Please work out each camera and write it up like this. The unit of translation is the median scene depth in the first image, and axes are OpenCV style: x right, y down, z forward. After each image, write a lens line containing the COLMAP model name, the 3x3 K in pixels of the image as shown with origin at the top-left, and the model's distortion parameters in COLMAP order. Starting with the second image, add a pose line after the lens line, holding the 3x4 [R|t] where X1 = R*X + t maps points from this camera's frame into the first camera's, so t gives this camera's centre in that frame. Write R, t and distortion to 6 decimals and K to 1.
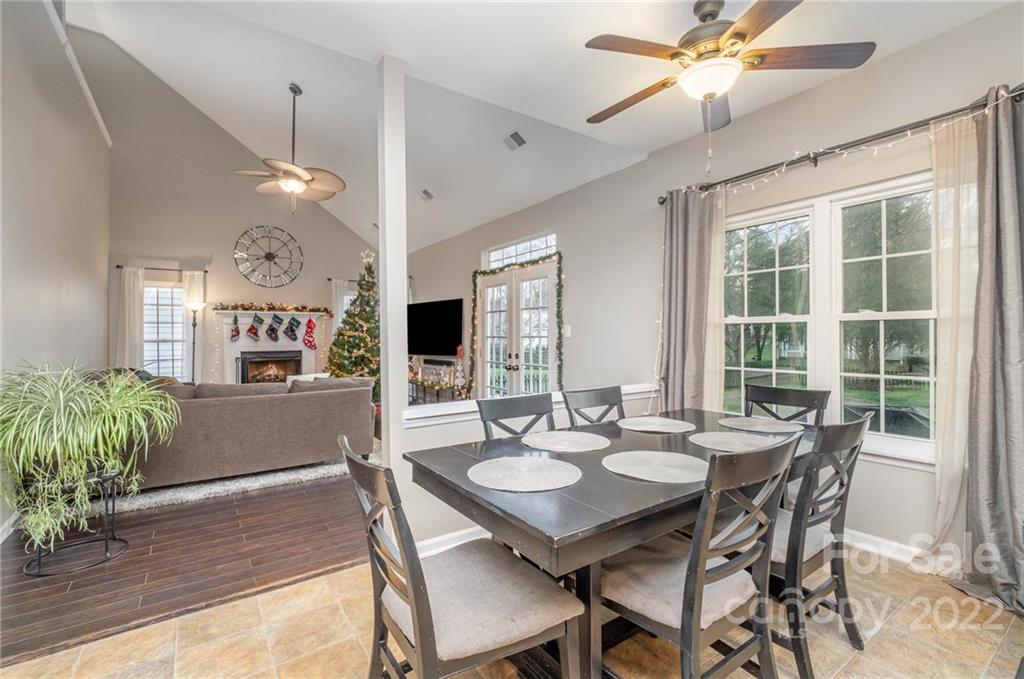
lens RADIAL K [[454.7, 0, 508.3], [0, 454.7, 338.3], [0, 0, 1]] dist [-0.001067, 0.000162]
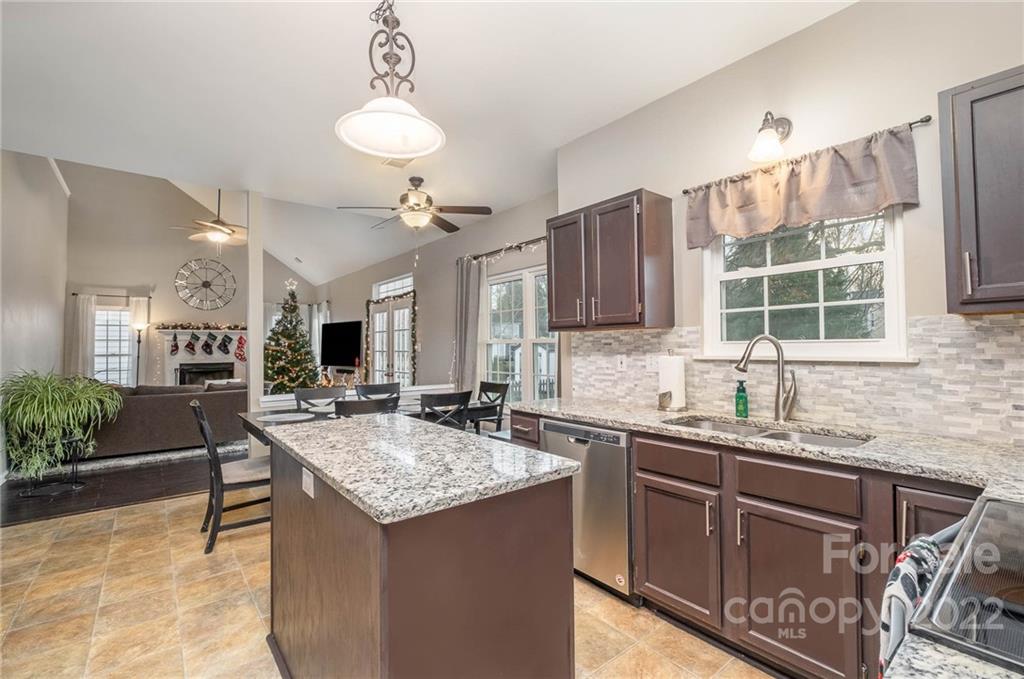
lens RADIAL K [[454.7, 0, 506.5], [0, 454.7, 336.7], [0, 0, 1]] dist [-0.001067, 0.000162]
pose [[0.997786, -0.000916, 0.066497, 0.211717], [0.002819, 0.999589, -0.028530, -0.005331], [-0.066443, 0.028654, 0.997379, -0.280841]]
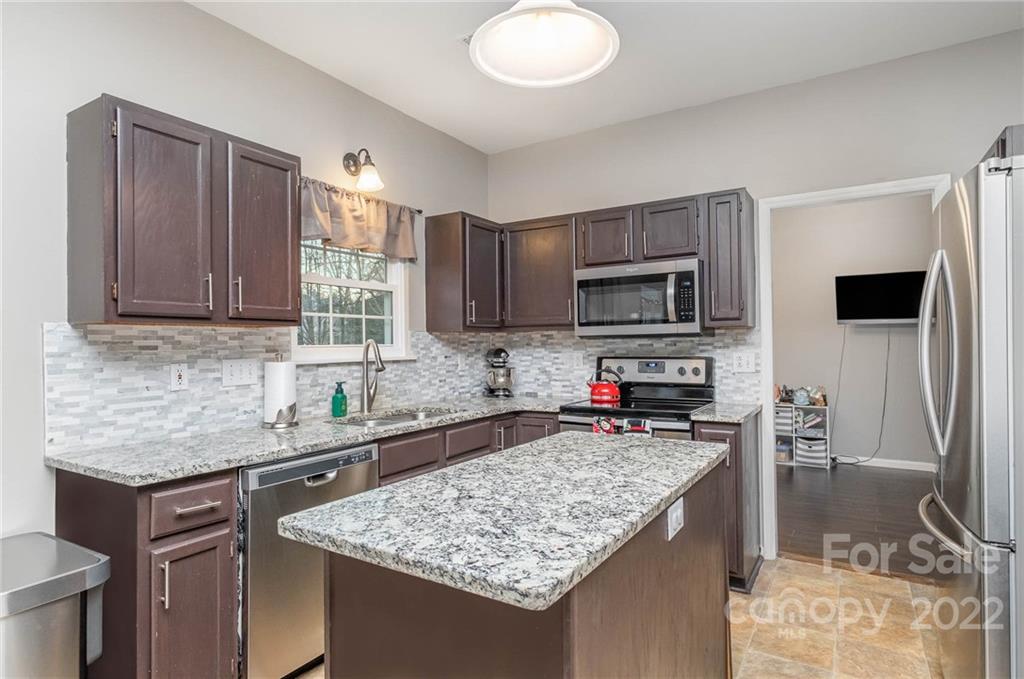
lens RADIAL K [[552.0, 0, 512.1], [0, 552.0, 336.9], [0, 0, 1]] dist [0.000465, 0.000604]
pose [[-0.398165, 0.026788, 0.916923, -2.022832], [0.020908, 0.999579, -0.020124, -0.011082], [-0.917076, 0.011158, -0.398557, 2.994320]]
